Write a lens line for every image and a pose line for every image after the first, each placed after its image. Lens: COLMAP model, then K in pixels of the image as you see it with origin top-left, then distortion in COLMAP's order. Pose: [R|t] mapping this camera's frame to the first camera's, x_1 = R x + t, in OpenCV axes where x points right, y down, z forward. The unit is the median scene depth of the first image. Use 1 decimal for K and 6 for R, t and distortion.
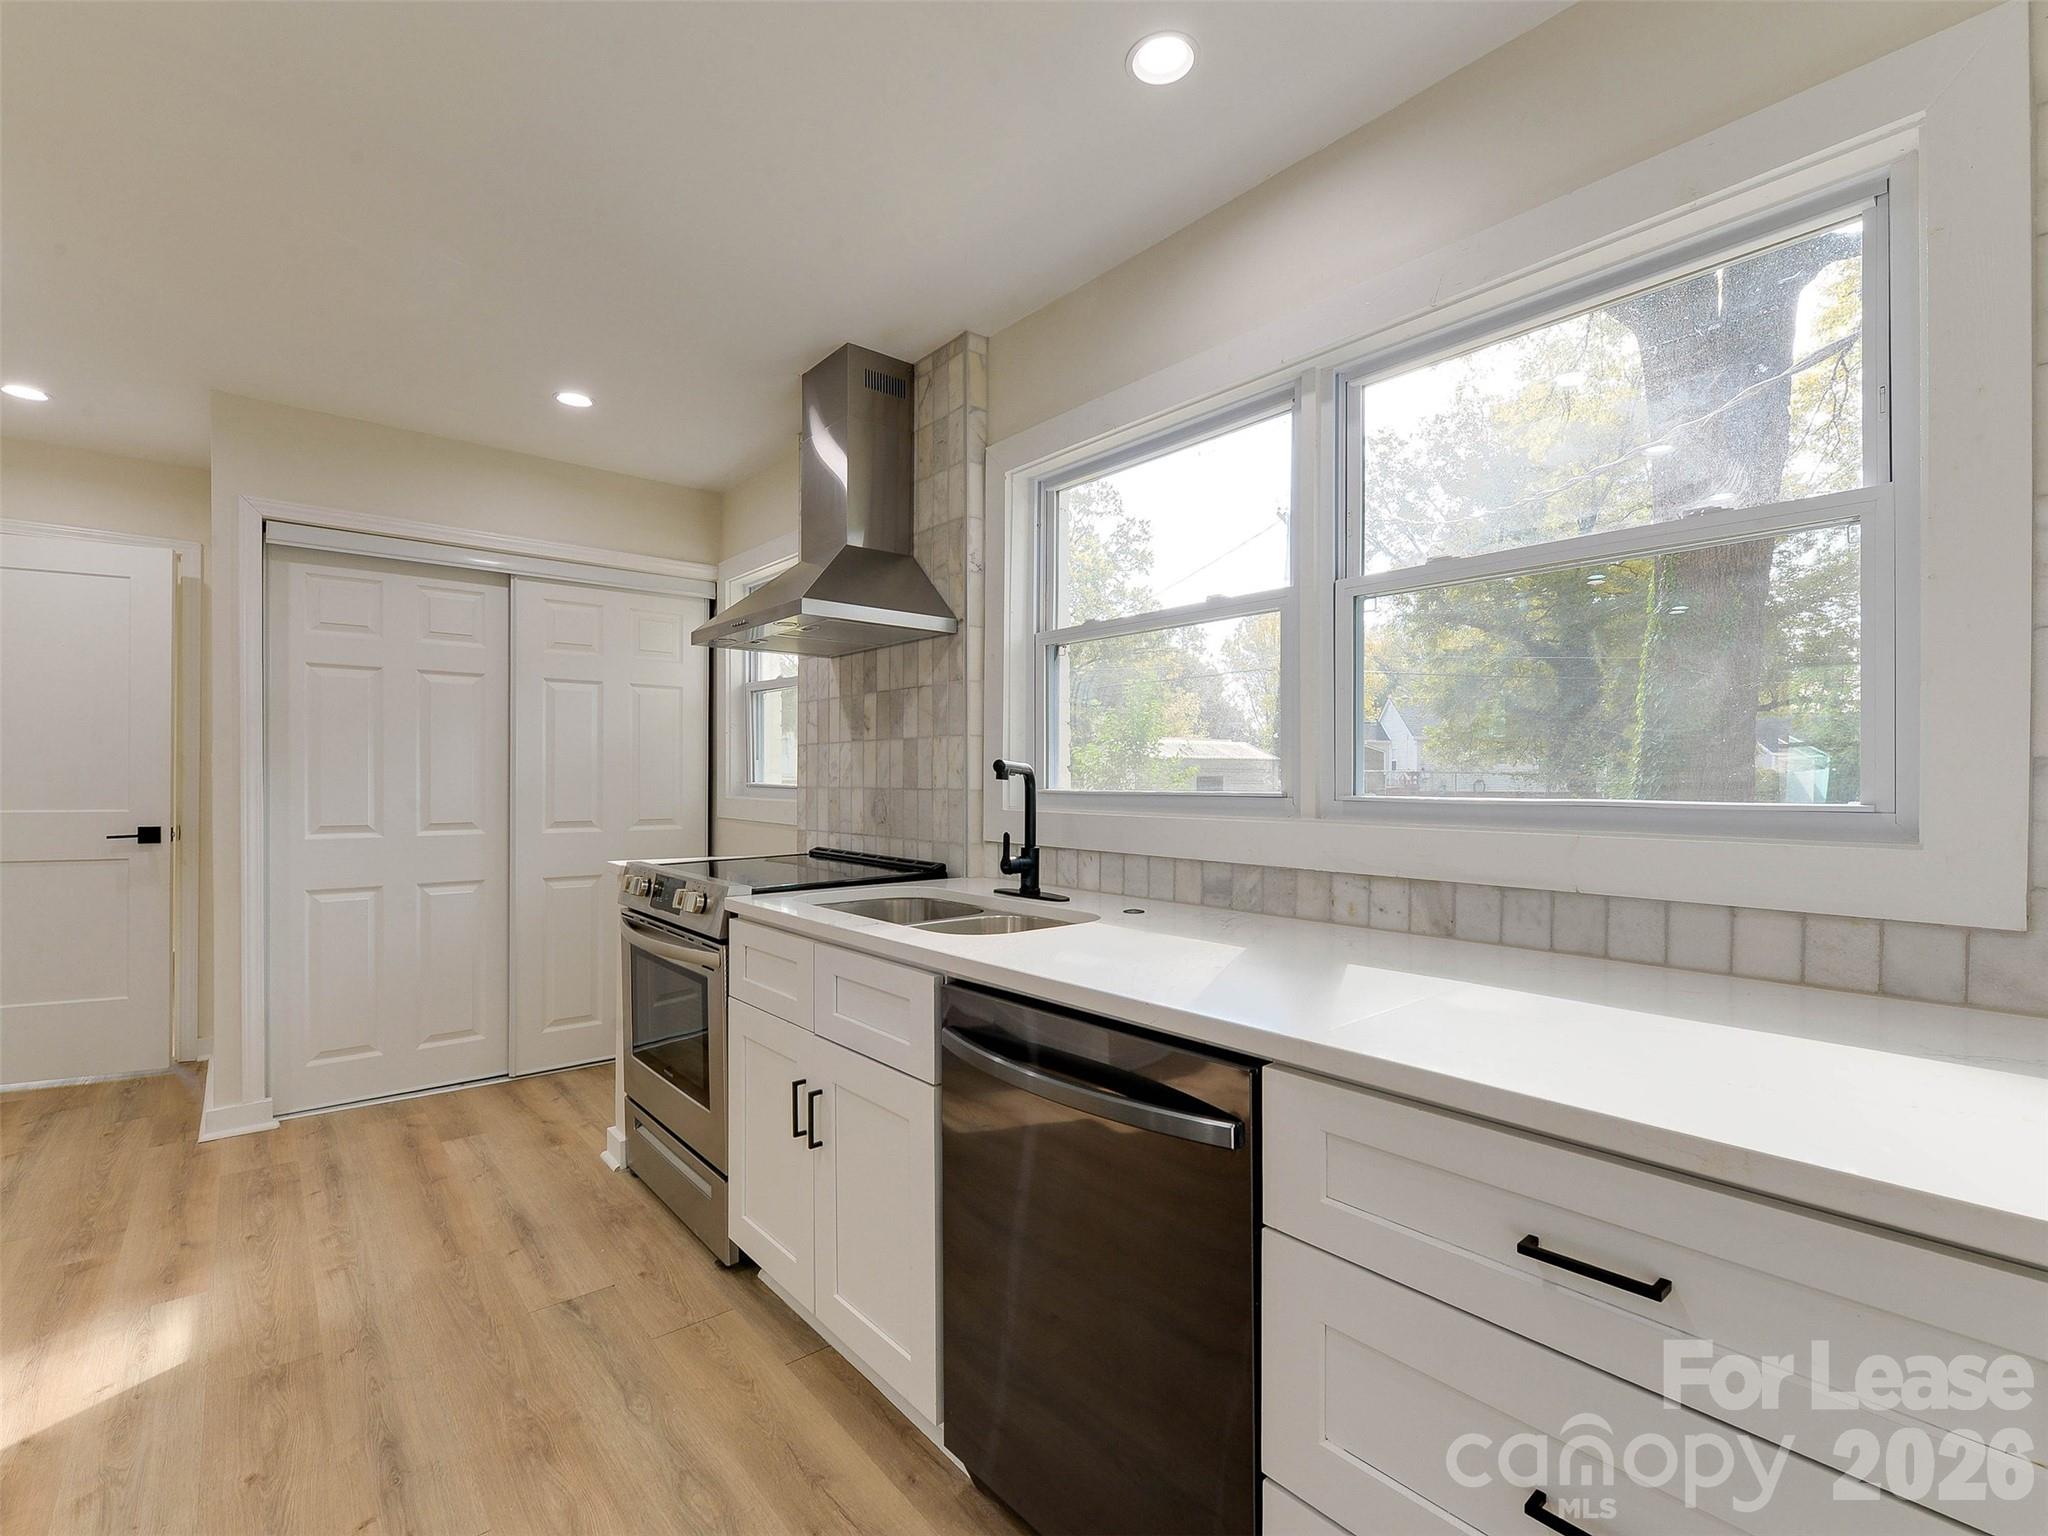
lens RADIAL K [[942.9, 0, 1018.9], [0, 942.9, 778.7], [0, 0, 1]] dist [0.000092, -0.002143]
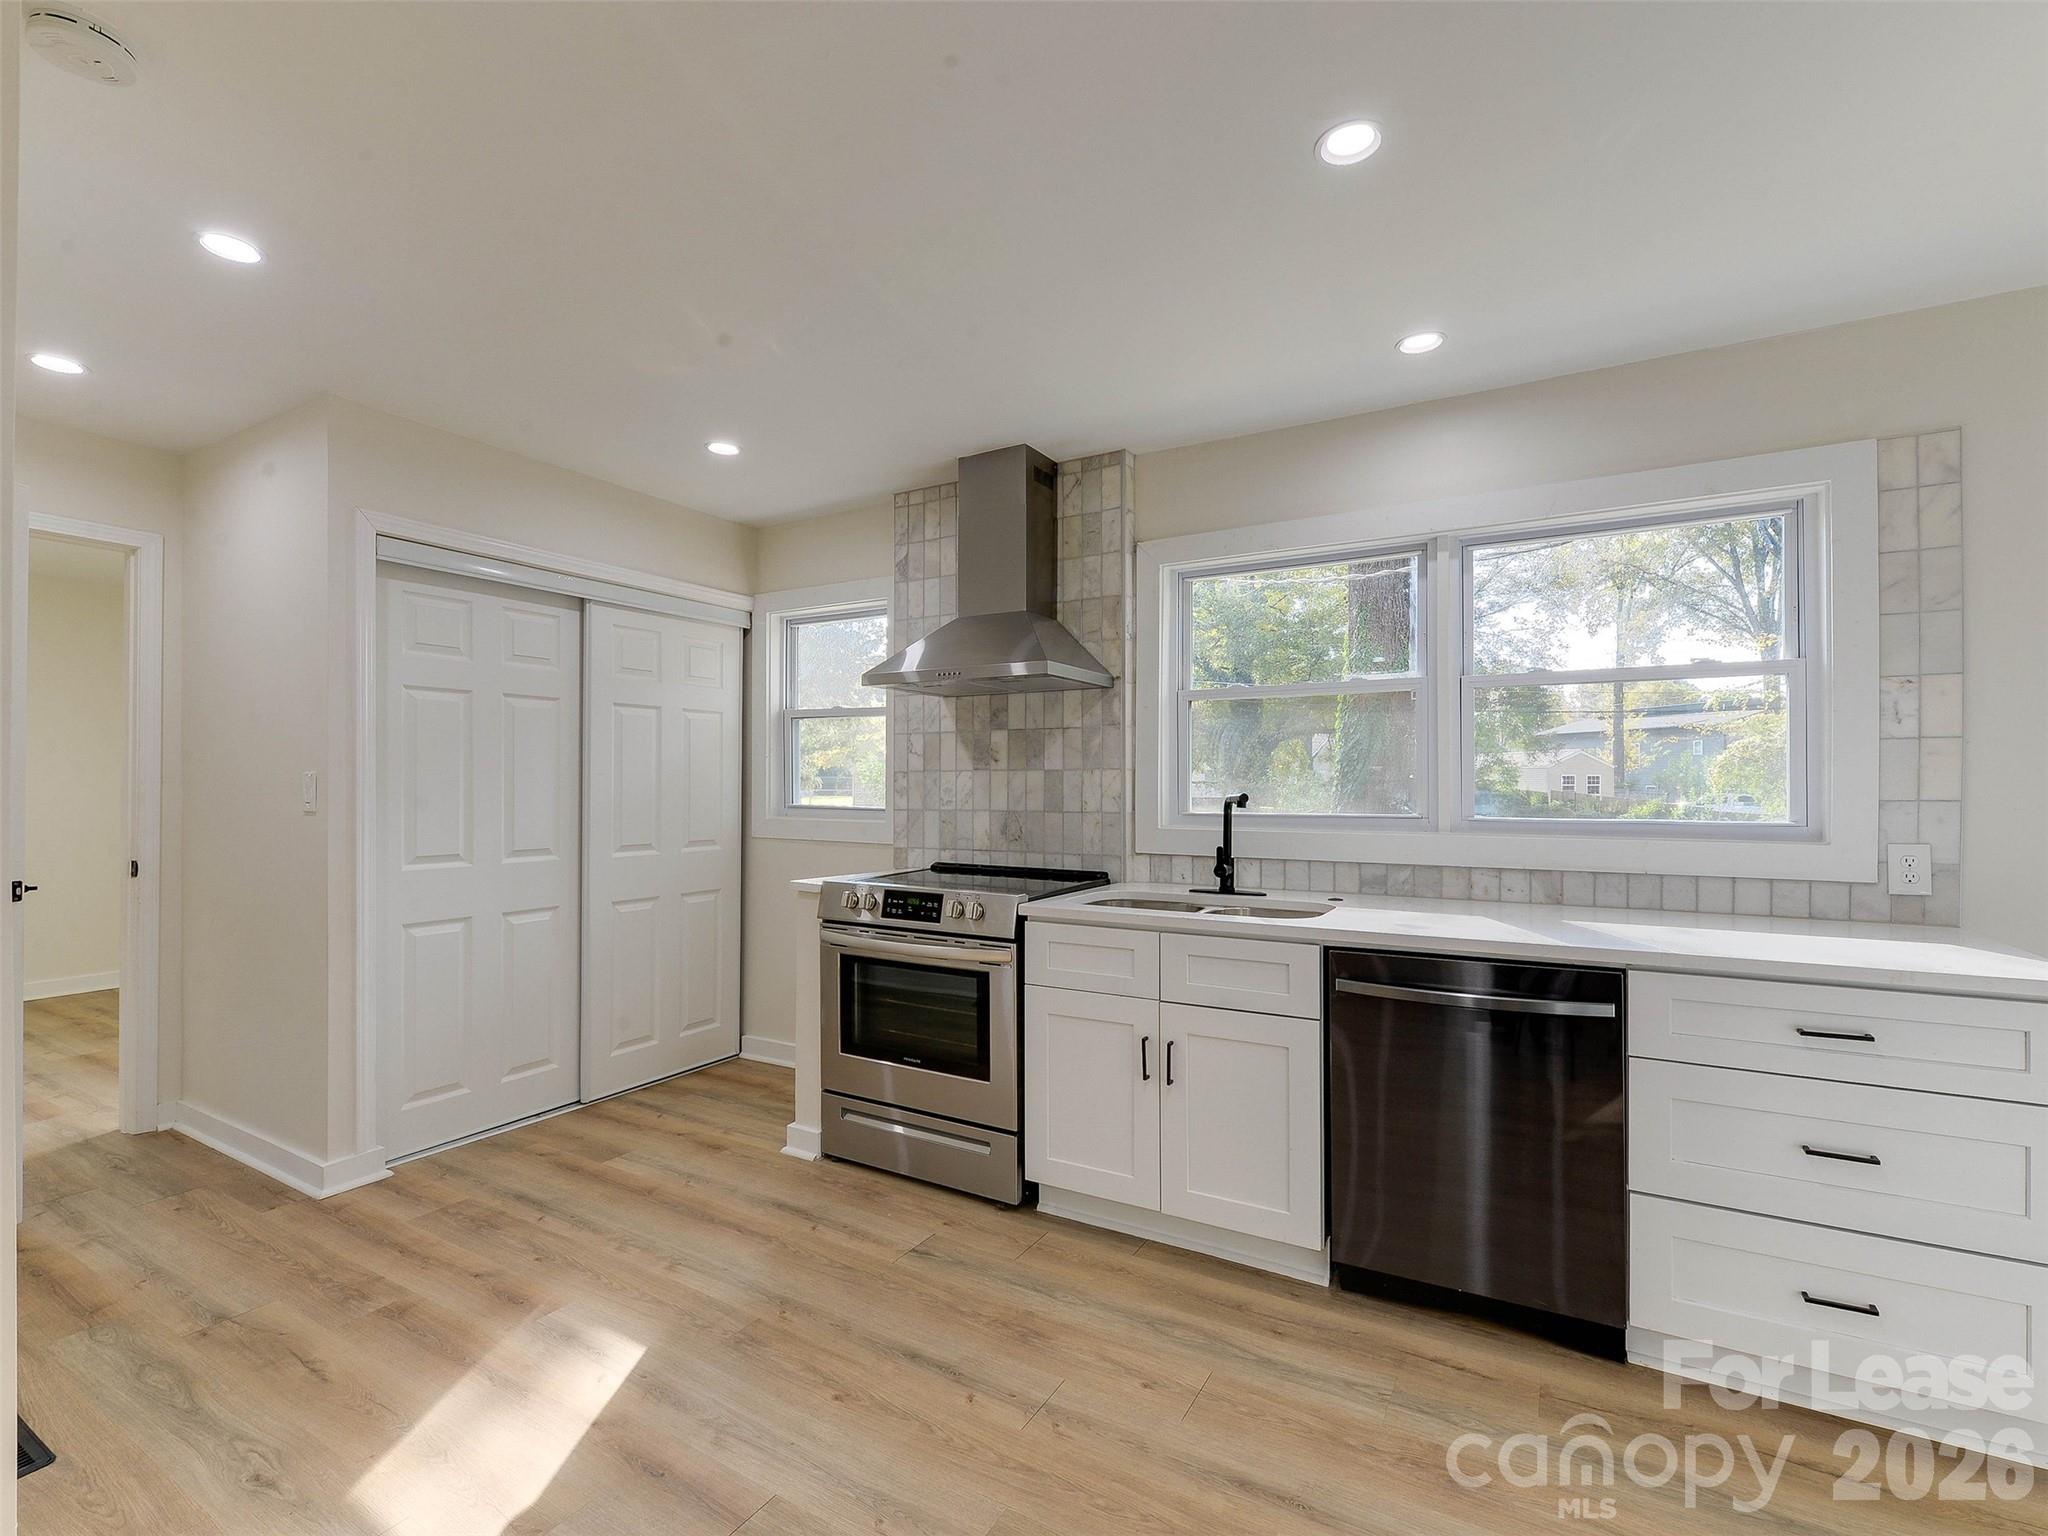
lens RADIAL K [[942.9, 0, 1032.9], [0, 942.9, 777.6], [0, 0, 1]] dist [0.000092, -0.002143]
pose [[0.938817, 0.000587, 0.344417, -0.576848], [0.002236, 0.999967, -0.007799, -0.024333], [-0.344410, 0.008091, 0.938785, -0.133033]]
